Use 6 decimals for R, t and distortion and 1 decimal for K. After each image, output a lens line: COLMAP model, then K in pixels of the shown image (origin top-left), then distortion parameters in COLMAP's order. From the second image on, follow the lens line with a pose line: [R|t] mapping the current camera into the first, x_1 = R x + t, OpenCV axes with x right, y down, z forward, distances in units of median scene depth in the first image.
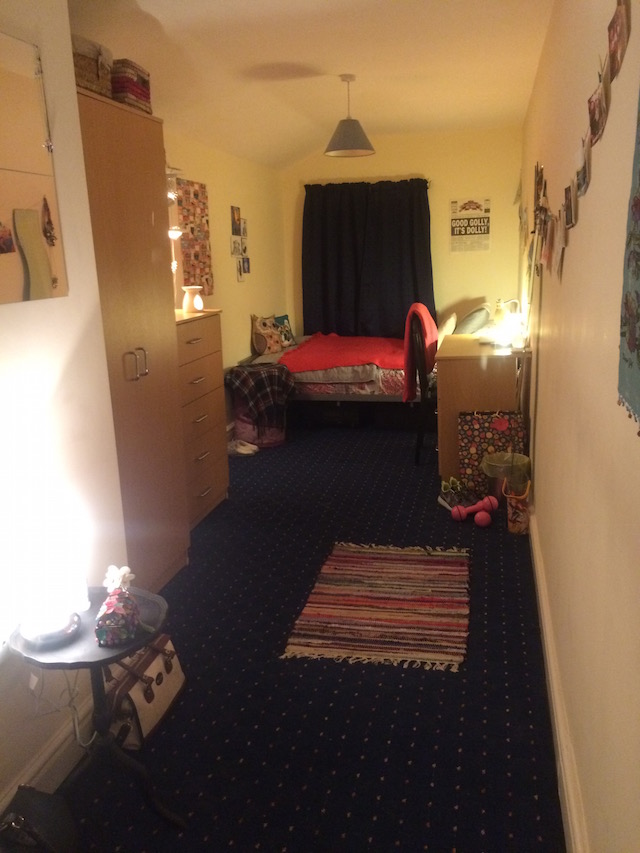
lens RADIAL K [[727.4, 0, 322.5], [0, 727.4, 429.0], [0, 0, 1]] dist [0.049820, -0.063375]
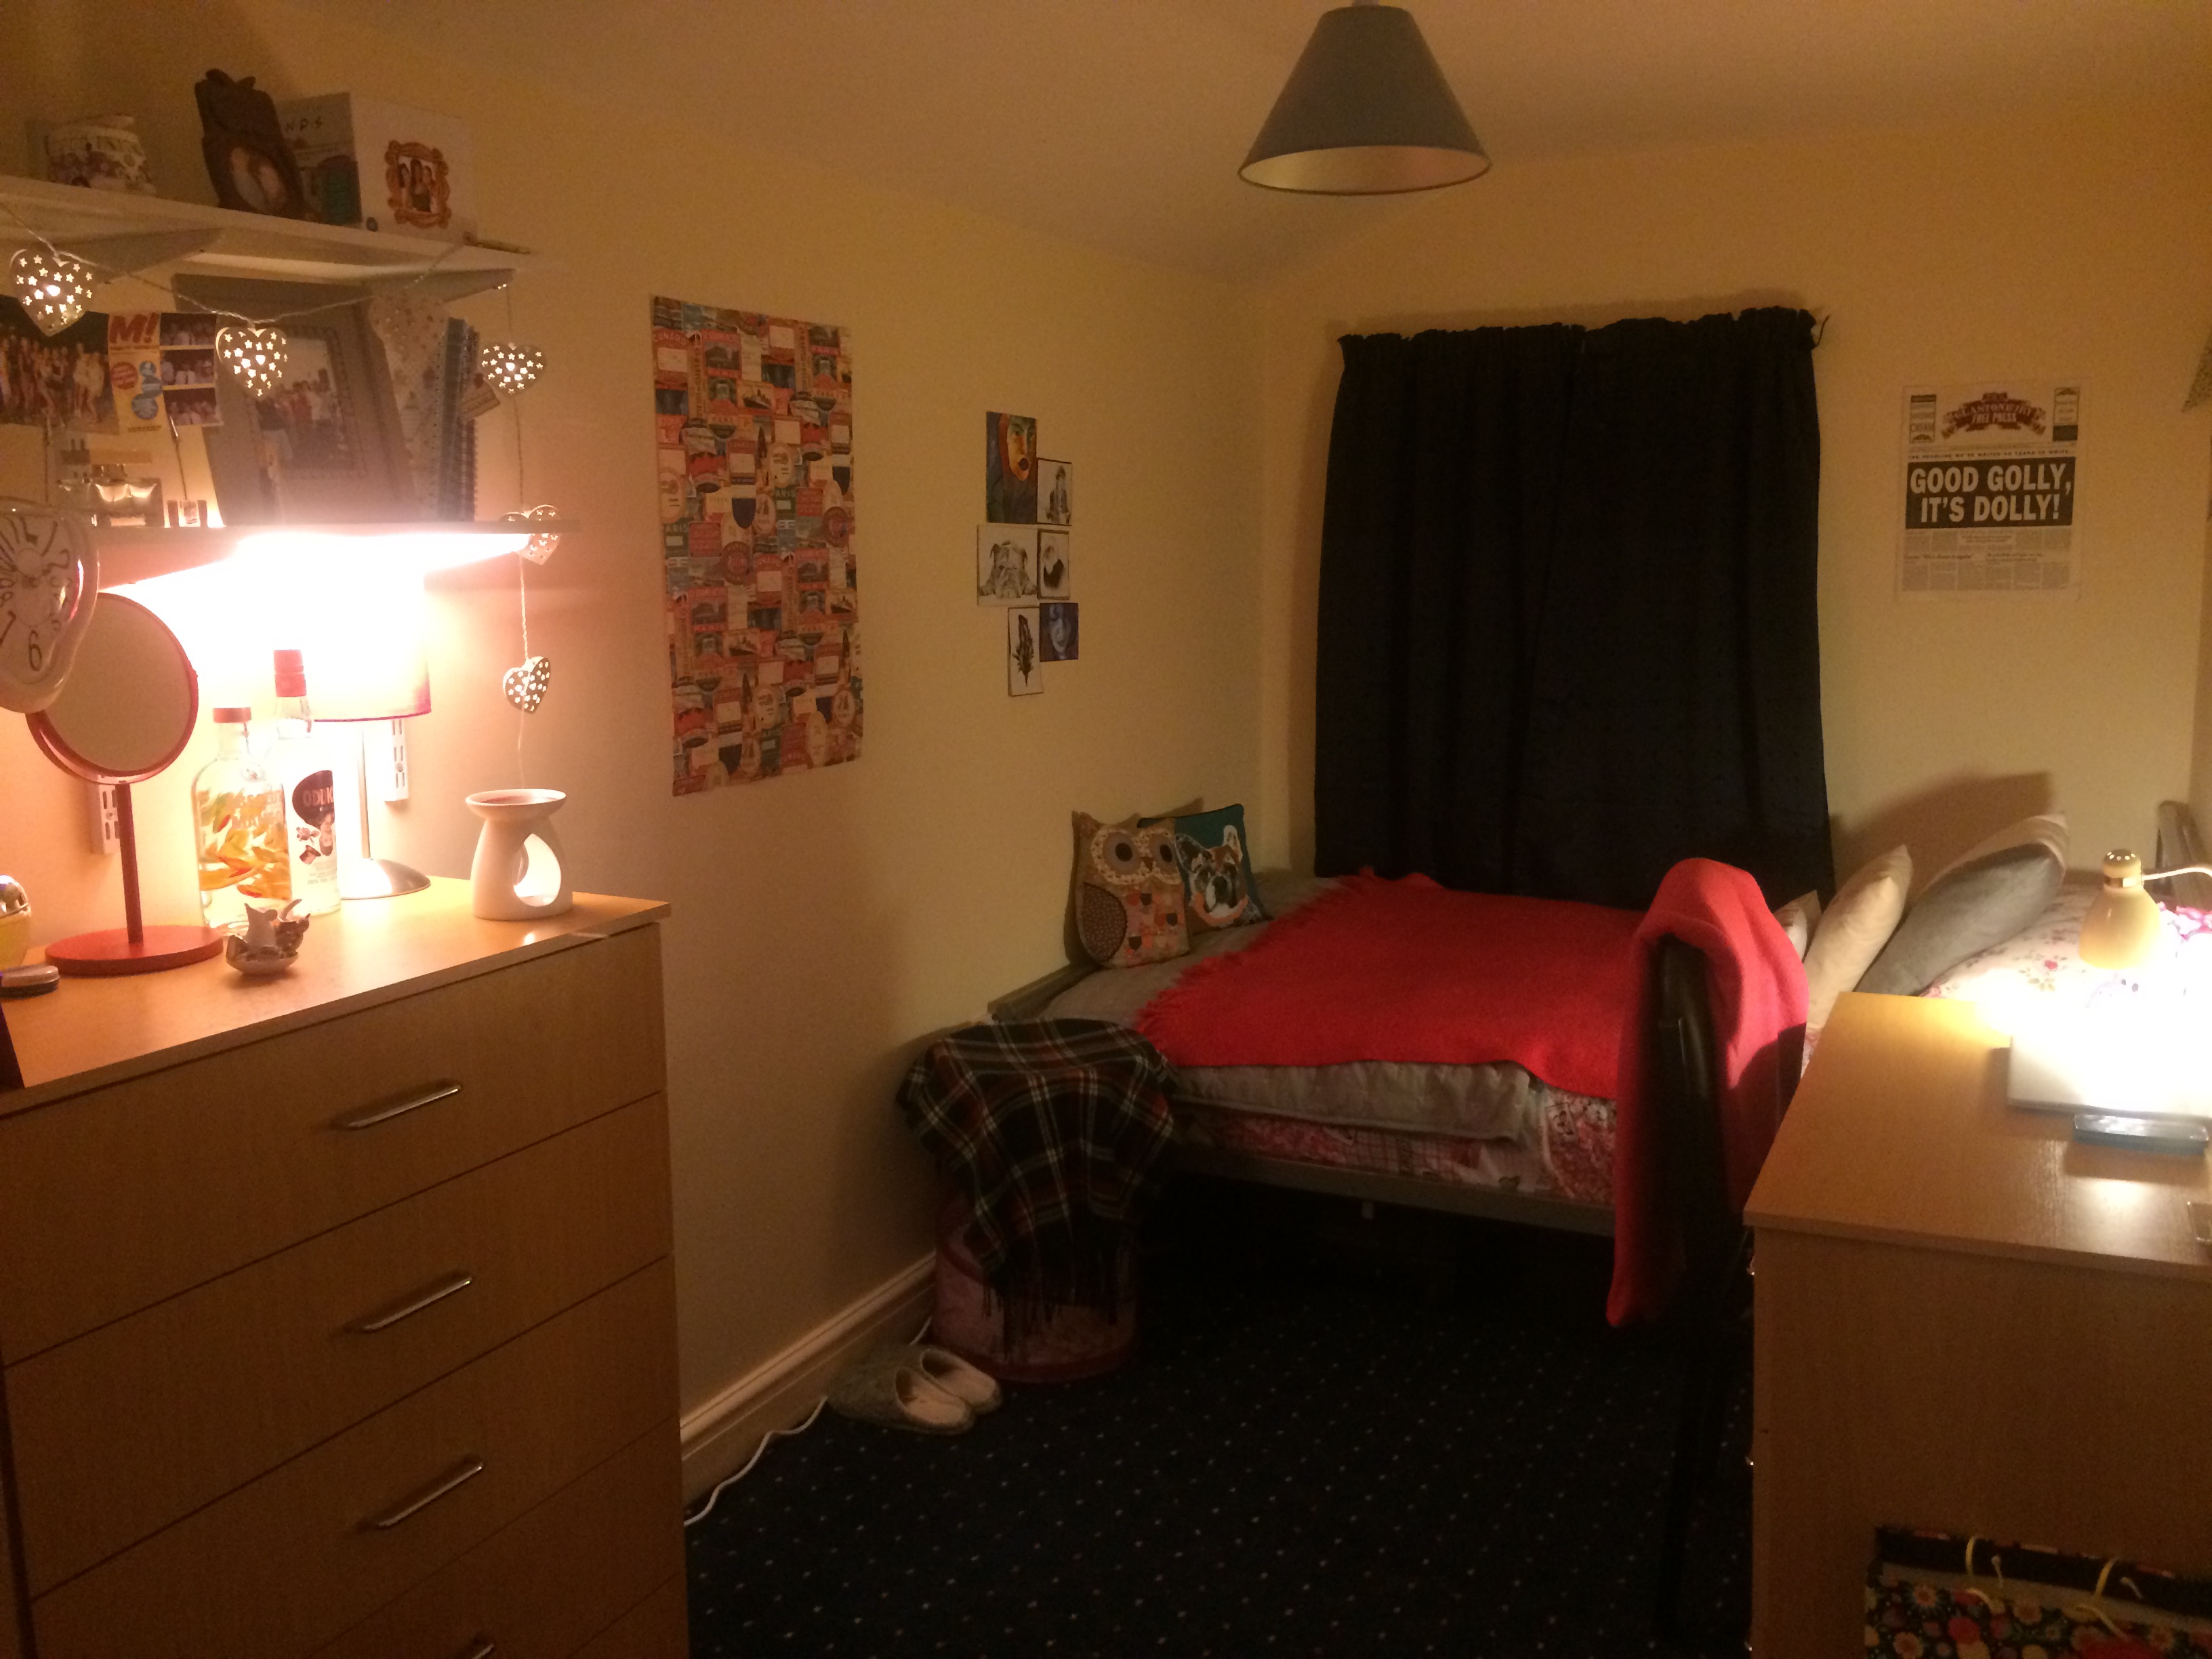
lens RADIAL K [[1886.3, 0, 1106.0], [0, 1886.3, 829.5], [0, 0, 1]] dist [0.049820, -0.063375]
pose [[0.971395, 0.055330, -0.230936, 0.076088], [-0.072749, 0.995056, -0.067605, -0.112490], [0.226053, 0.082471, 0.970618, 0.360261]]
